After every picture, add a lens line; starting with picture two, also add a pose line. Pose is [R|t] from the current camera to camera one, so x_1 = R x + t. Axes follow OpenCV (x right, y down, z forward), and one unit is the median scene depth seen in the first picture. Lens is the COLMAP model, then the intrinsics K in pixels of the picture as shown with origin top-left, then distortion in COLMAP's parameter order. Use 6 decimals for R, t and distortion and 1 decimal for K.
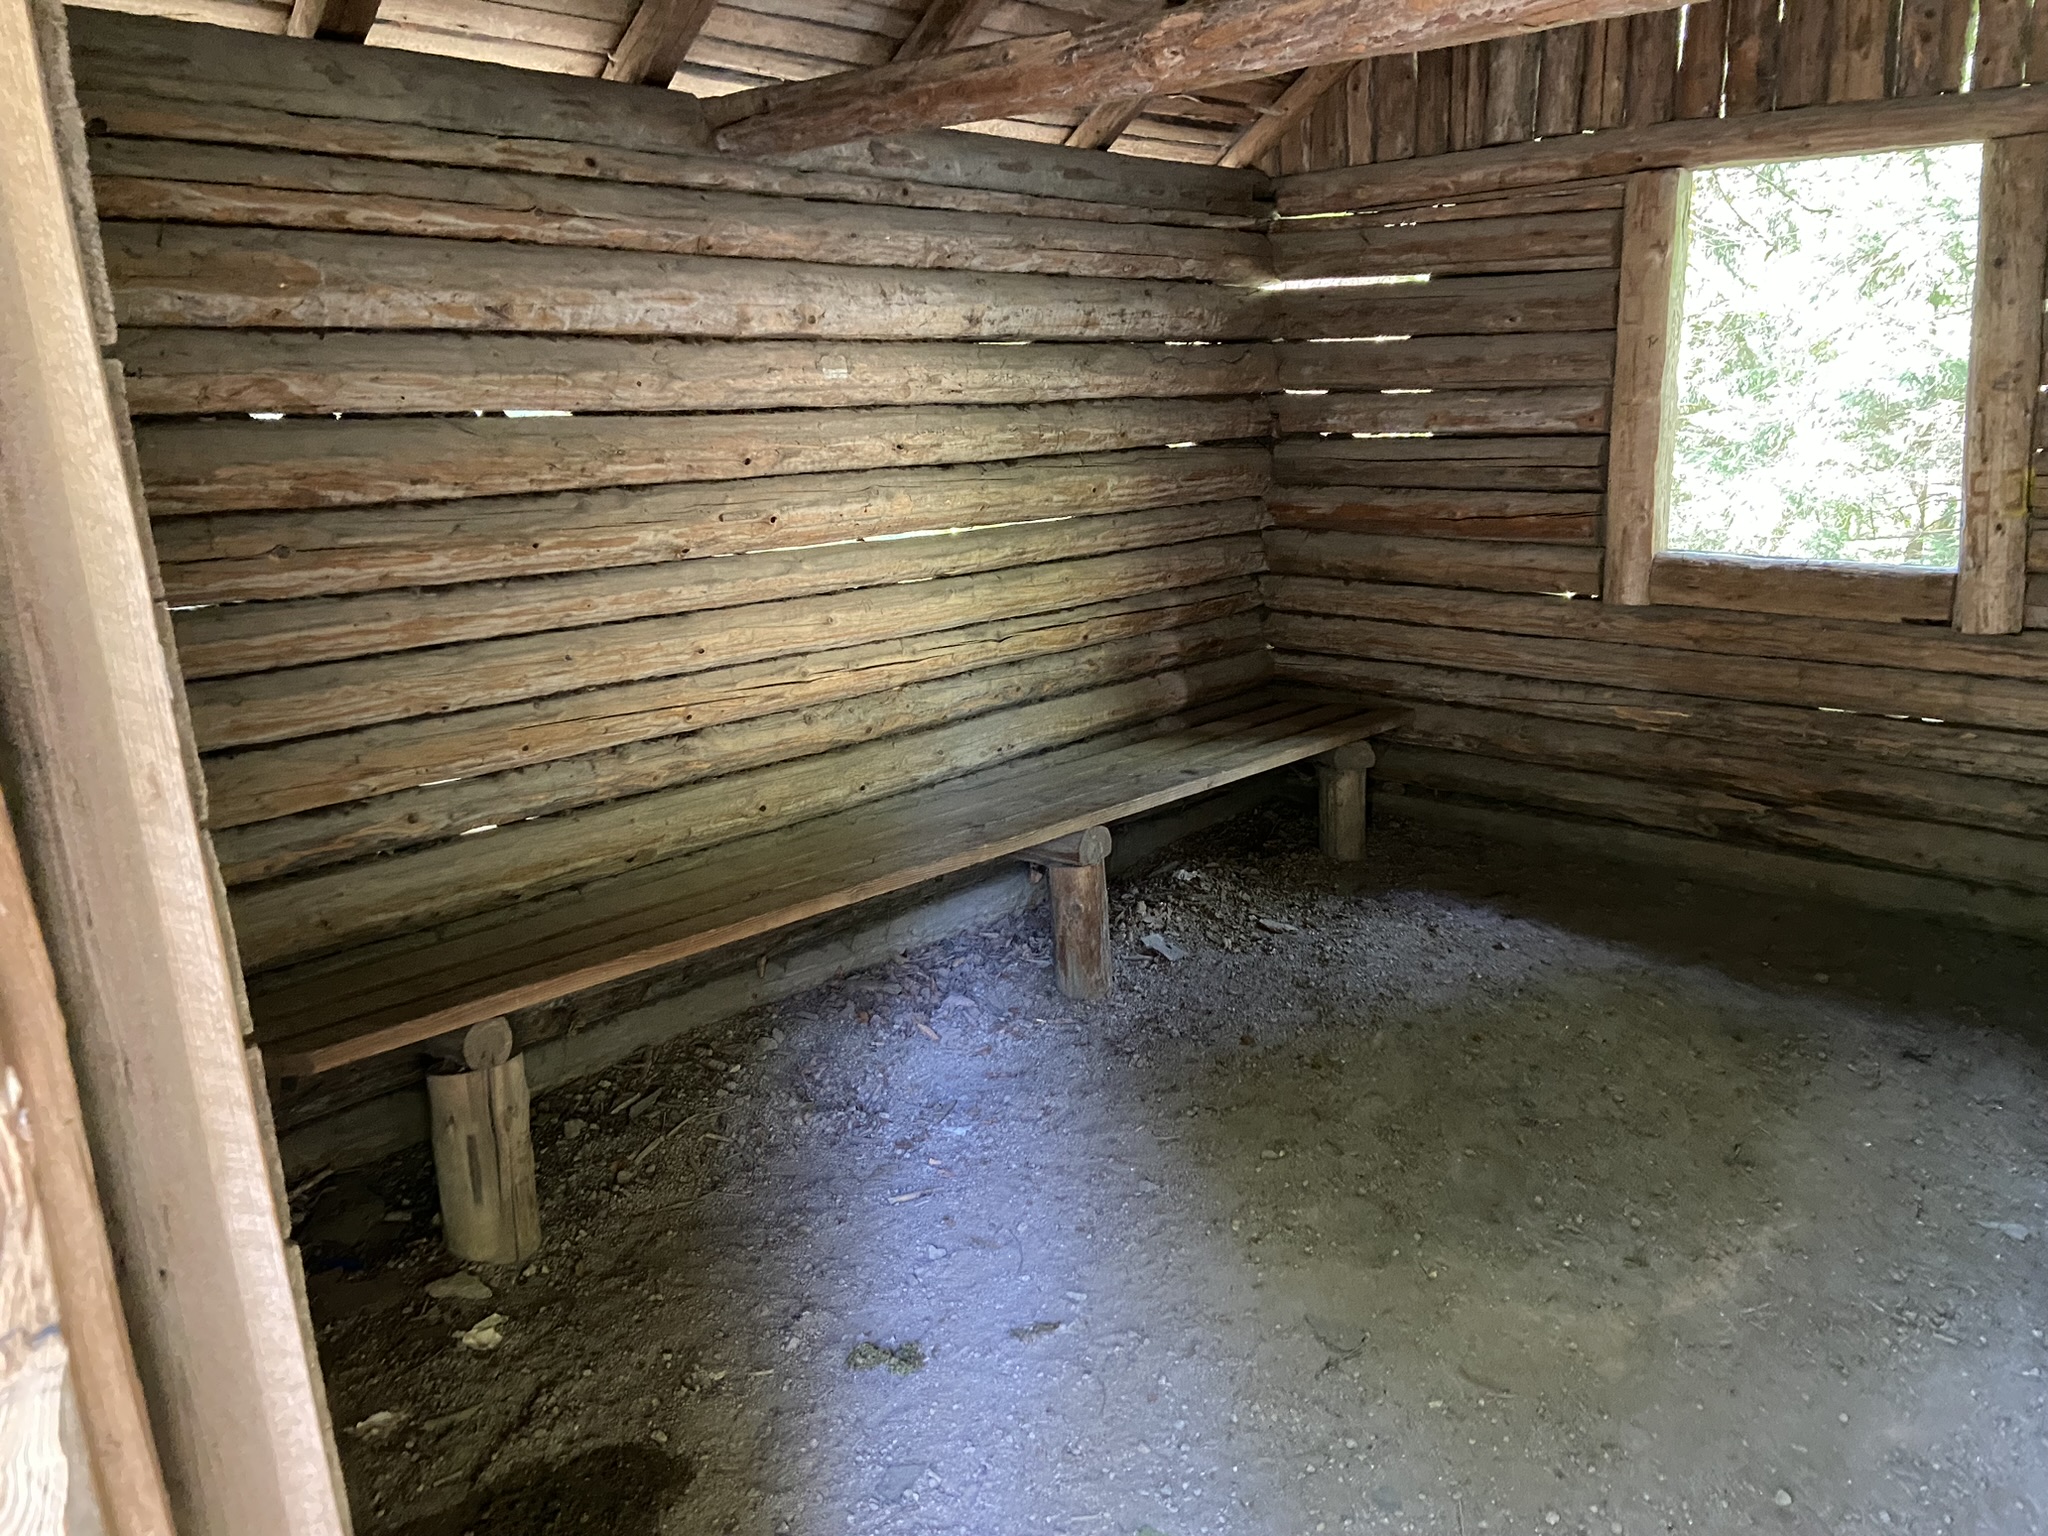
lens RADIAL K [[1548.7, 0, 1017.1], [0, 1548.7, 739.0], [0, 0, 1]] dist [0.100263, -0.114559]
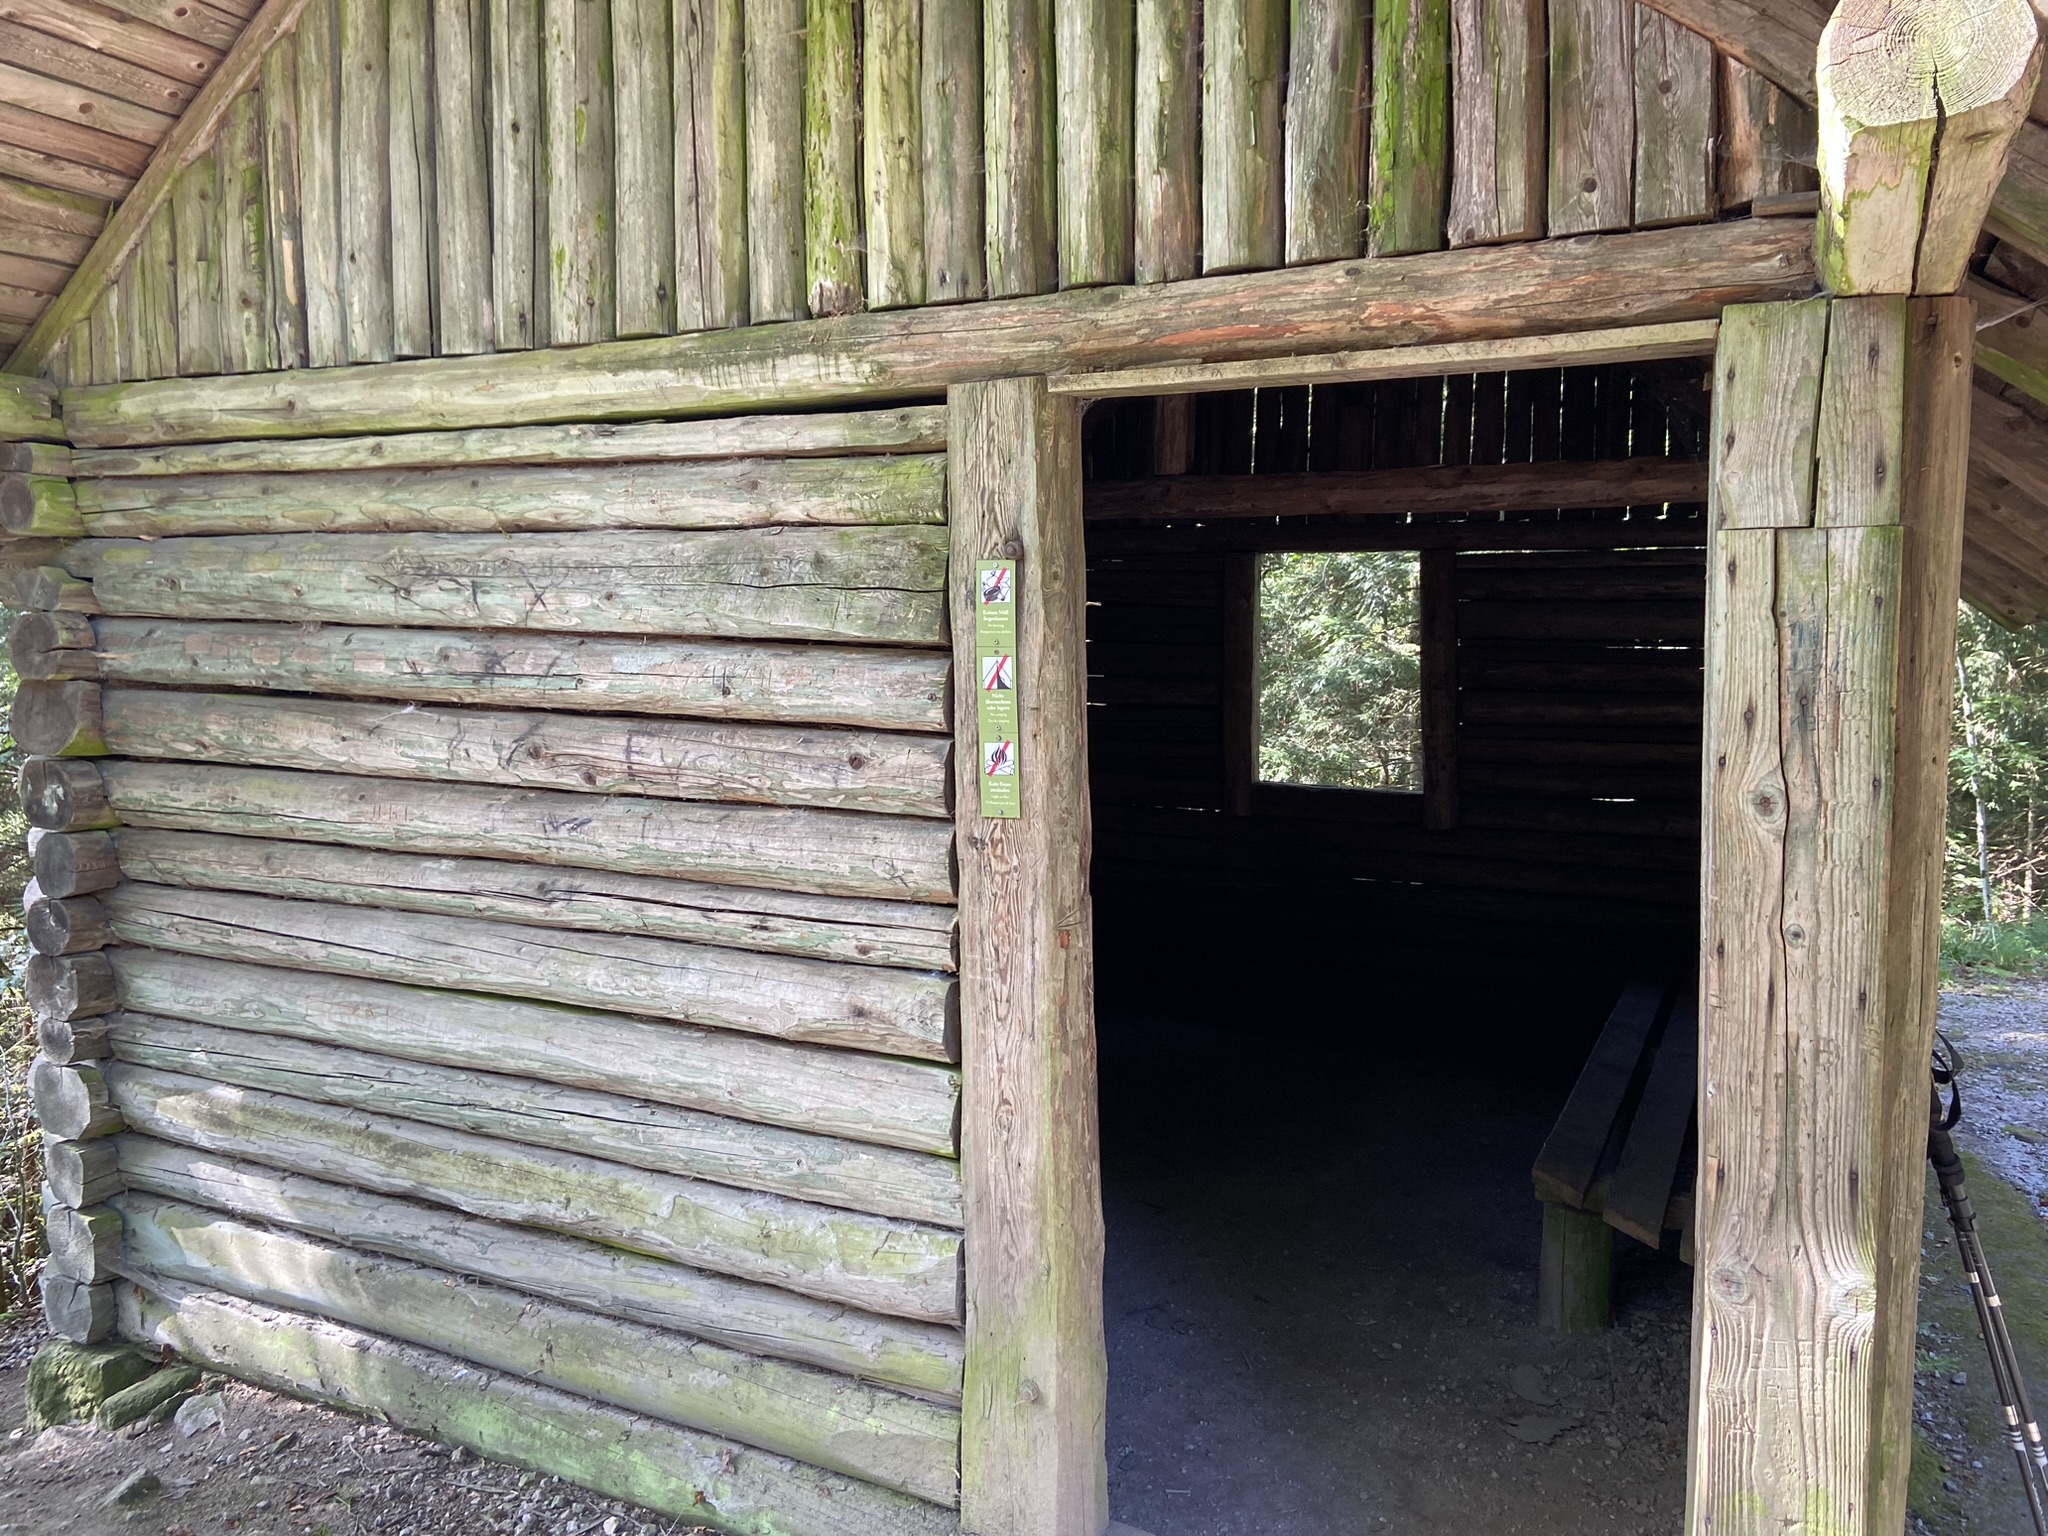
lens RADIAL K [[1548.7, 0, 1008.9], [0, 1548.7, 751.4], [0, 0, 1]] dist [0.100263, -0.114559]
pose [[0.960139, 0.009995, 0.279344, -0.297856], [0.034310, 0.987589, -0.153264, 0.089386], [-0.277409, 0.156739, 0.947880, -0.465255]]
